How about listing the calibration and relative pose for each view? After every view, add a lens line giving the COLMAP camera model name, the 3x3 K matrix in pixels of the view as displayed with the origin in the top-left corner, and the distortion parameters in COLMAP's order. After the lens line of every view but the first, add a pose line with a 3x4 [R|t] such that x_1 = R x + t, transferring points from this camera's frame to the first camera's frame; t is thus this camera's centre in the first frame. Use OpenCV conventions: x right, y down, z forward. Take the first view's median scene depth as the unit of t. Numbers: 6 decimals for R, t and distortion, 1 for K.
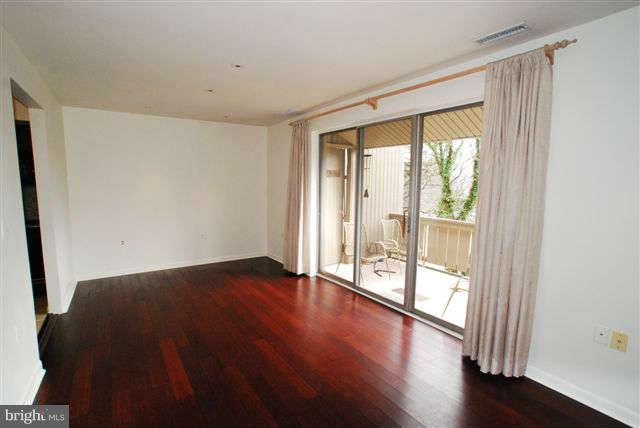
lens RADIAL K [[306.2, 0, 316.3], [0, 306.2, 216.7], [0, 0, 1]] dist [-0.055225, 0.000384]
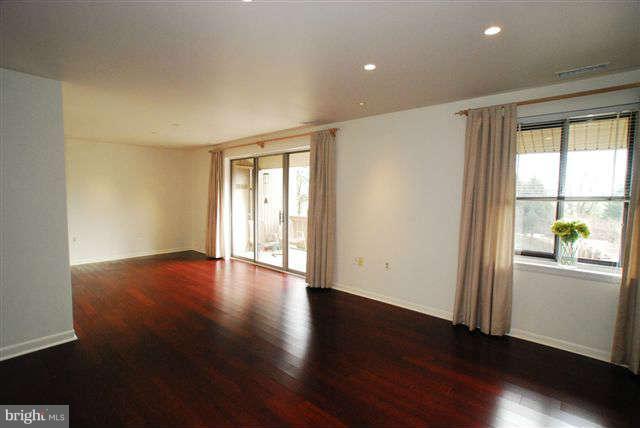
lens RADIAL K [[306.2, 0, 316.3], [0, 306.2, 216.7], [0, 0, 1]] dist [-0.055225, 0.000384]
pose [[0.971092, -0.015436, 0.238205, 0.058692], [0.024951, 0.999004, -0.036981, 0.064730], [-0.237397, 0.041856, 0.970511, -0.494982]]
